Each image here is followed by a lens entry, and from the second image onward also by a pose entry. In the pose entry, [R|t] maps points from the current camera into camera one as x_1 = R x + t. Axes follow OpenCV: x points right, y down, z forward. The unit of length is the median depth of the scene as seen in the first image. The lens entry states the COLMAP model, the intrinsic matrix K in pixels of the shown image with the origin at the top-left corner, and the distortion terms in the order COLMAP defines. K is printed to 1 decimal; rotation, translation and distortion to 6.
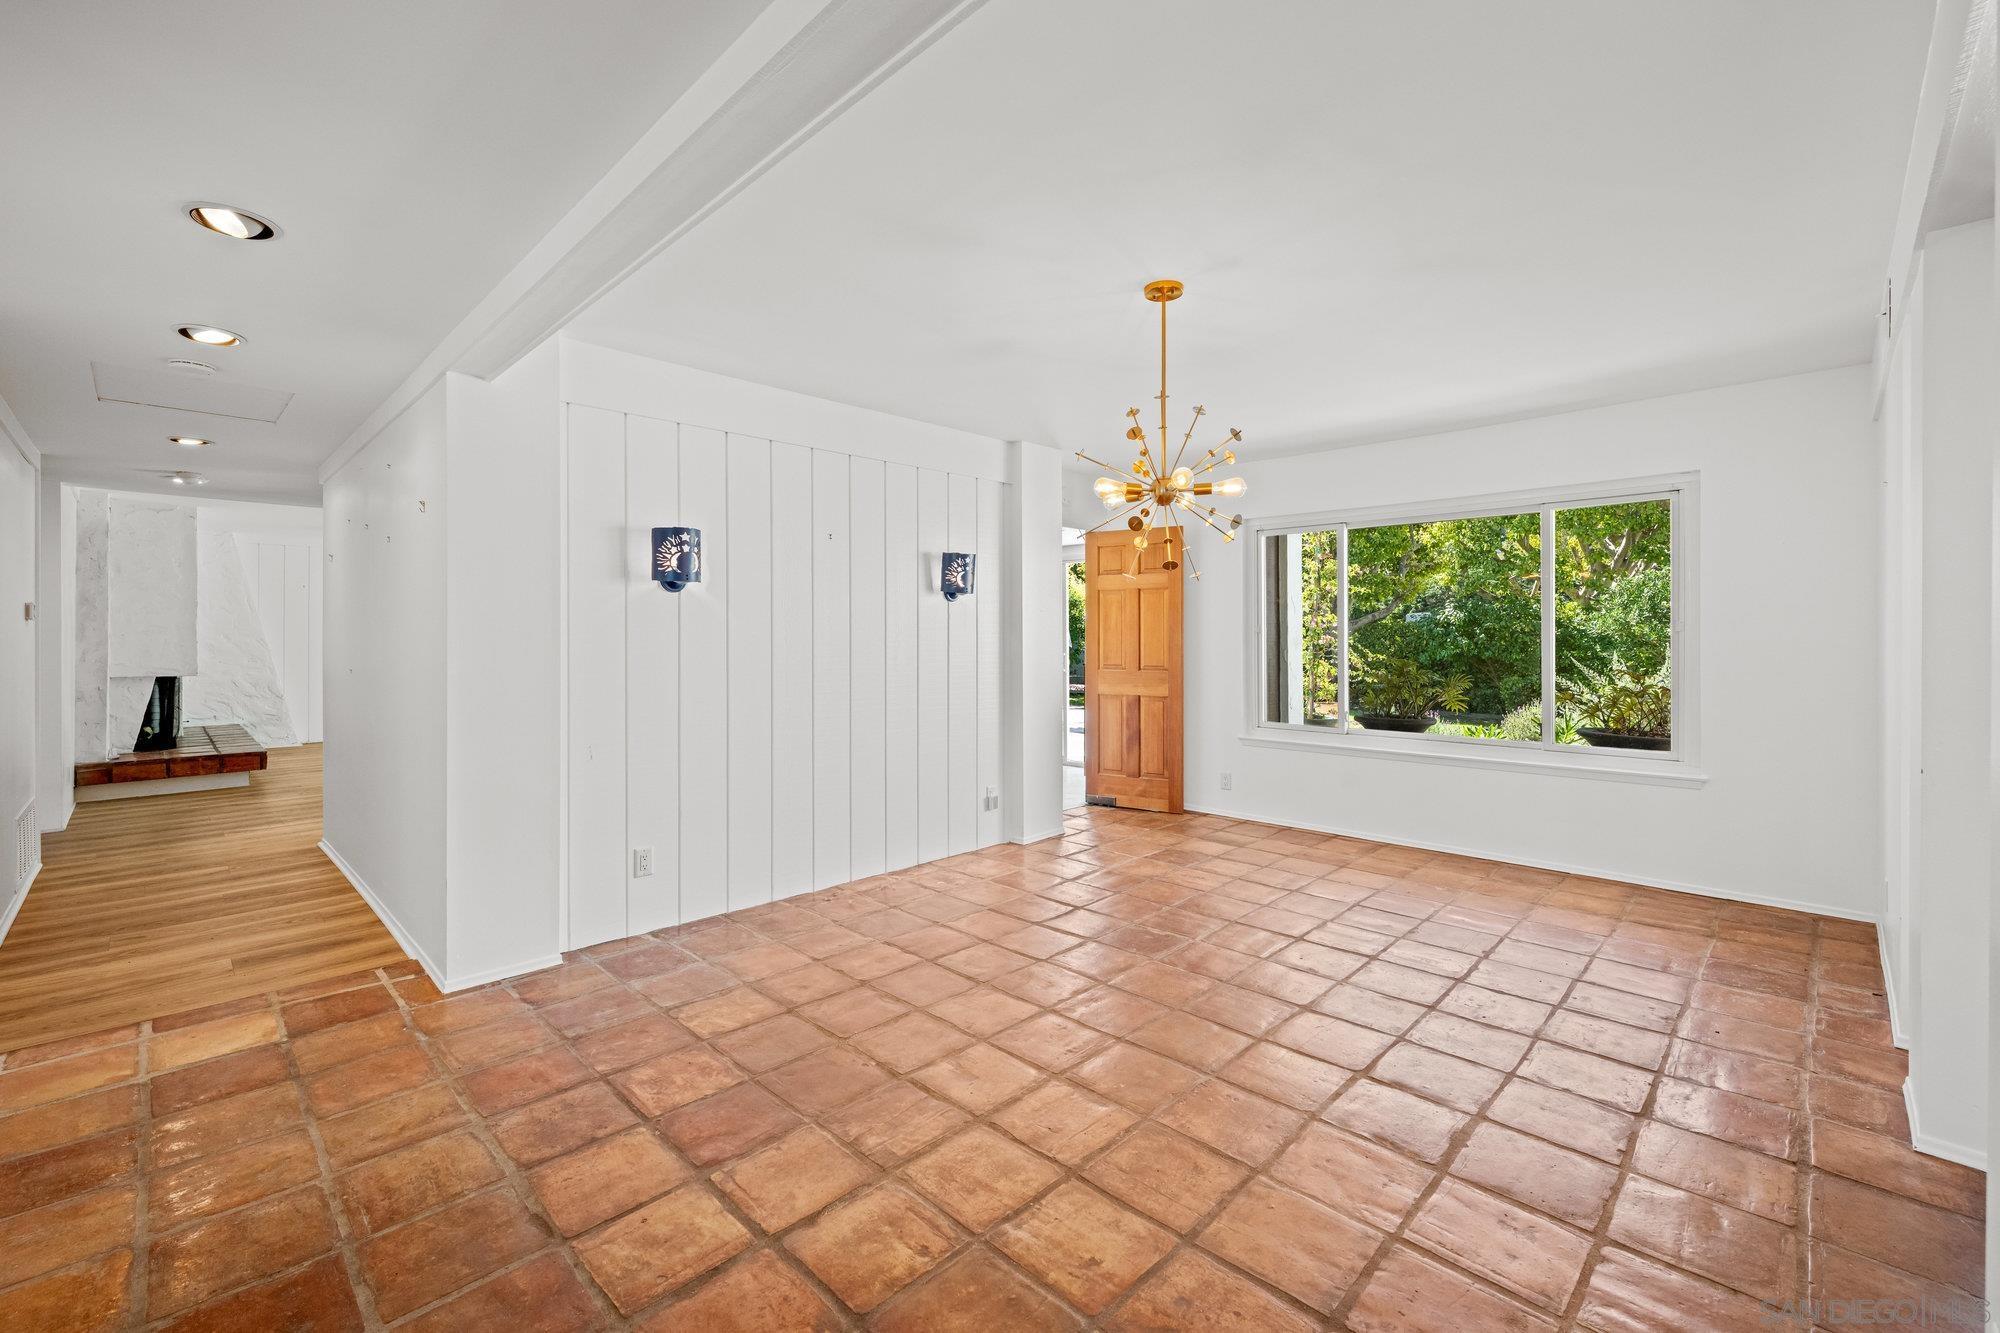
lens RADIAL K [[829.9, 0, 999.9], [0, 829.9, 639.6], [0, 0, 1]] dist [-0.000284, -0.000001]
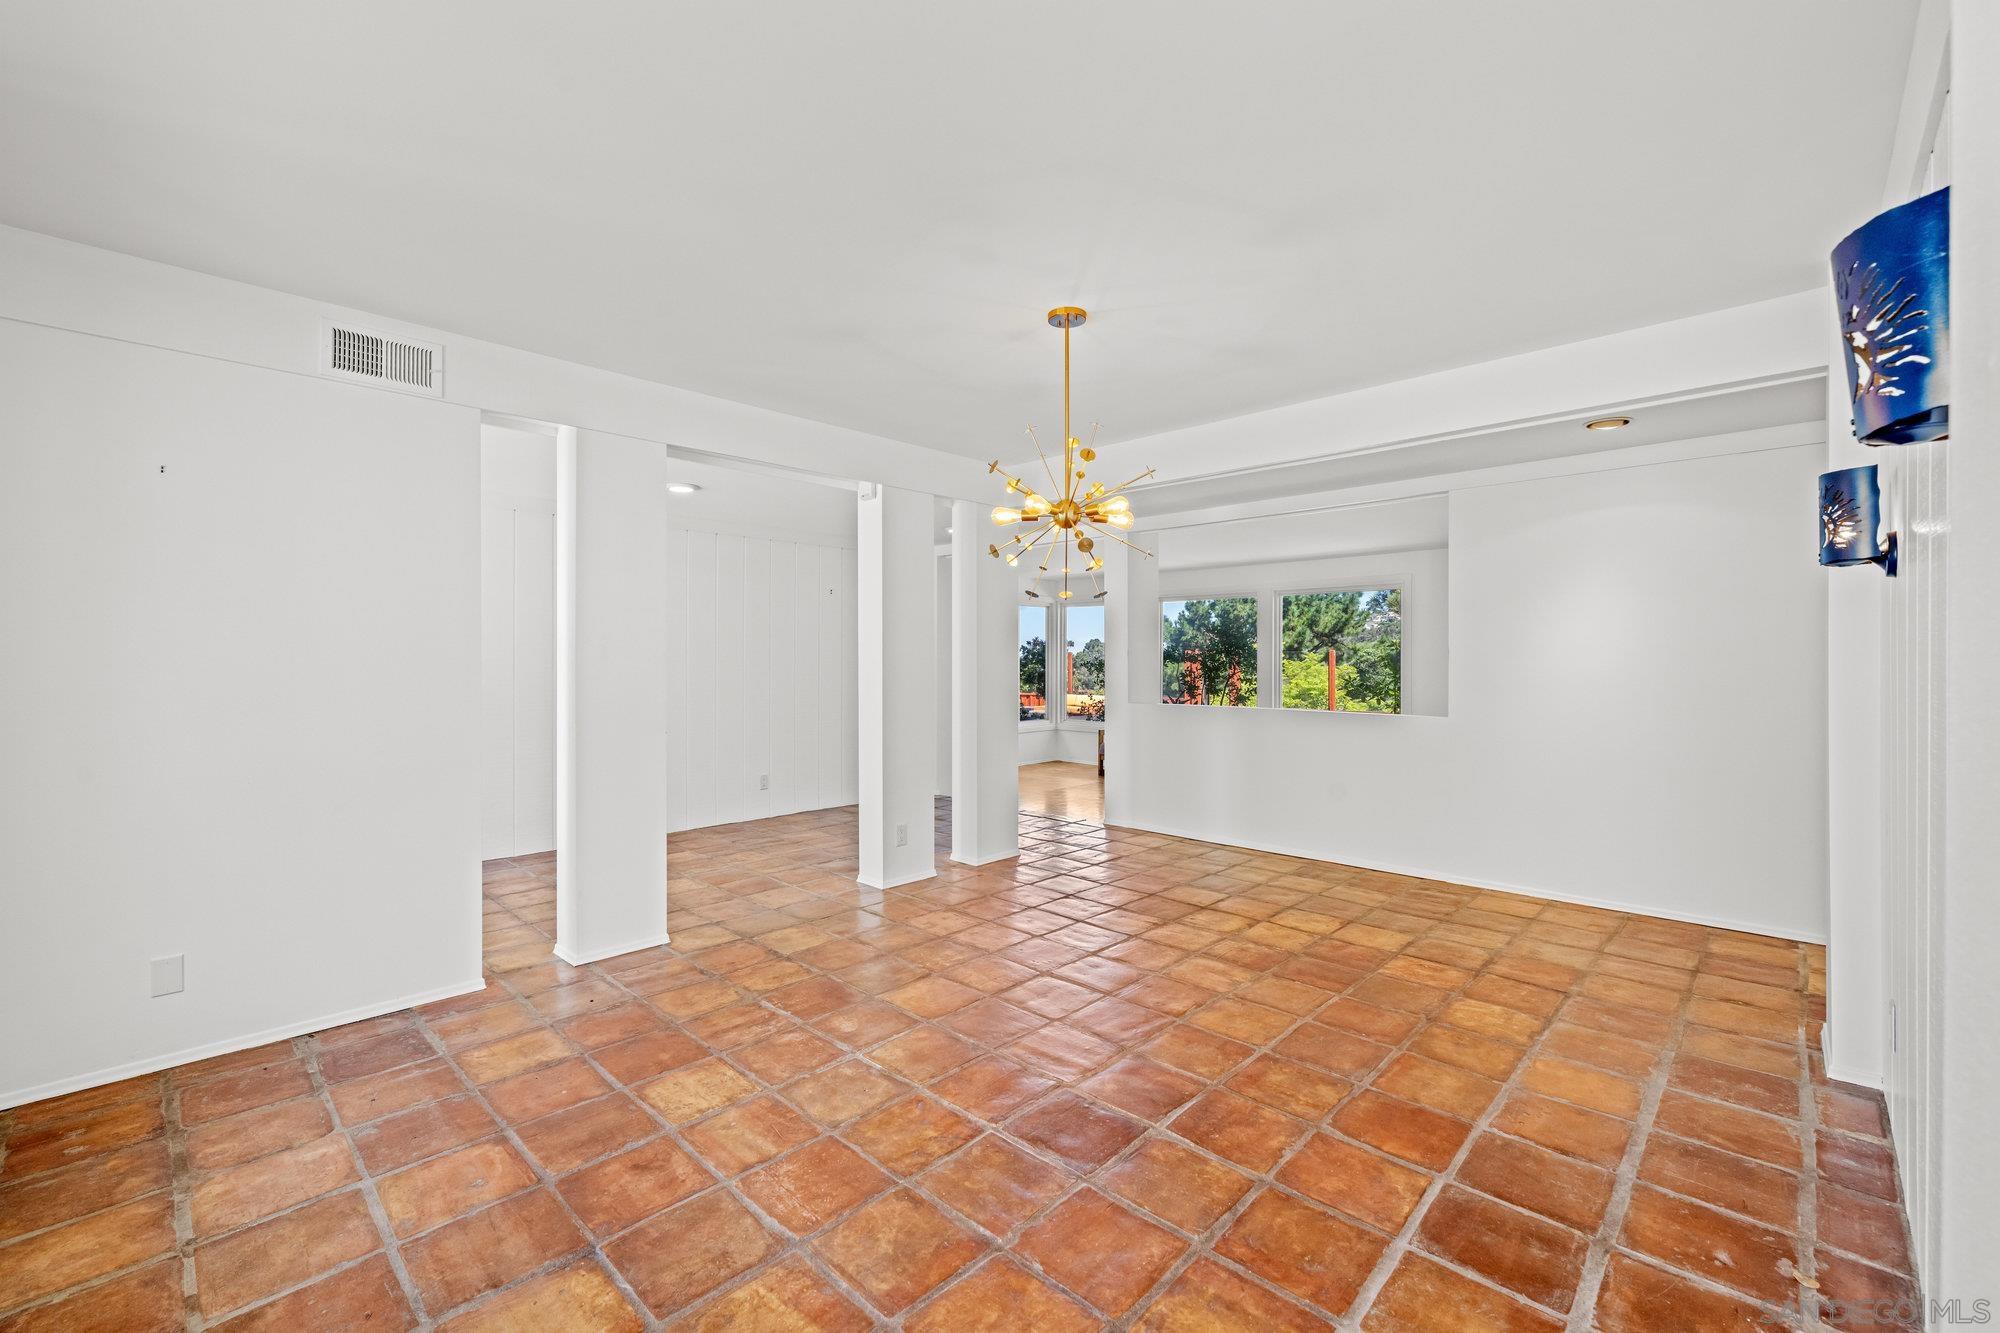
lens RADIAL K [[829.9, 0, 999.9], [0, 829.9, 639.6], [0, 0, 1]] dist [-0.000284, -0.000001]
pose [[-0.999913, -0.004001, -0.012598, 0.326253], [-0.003738, 0.999777, -0.020791, 0.001958], [0.012679, -0.020742, -0.999704, 2.263043]]
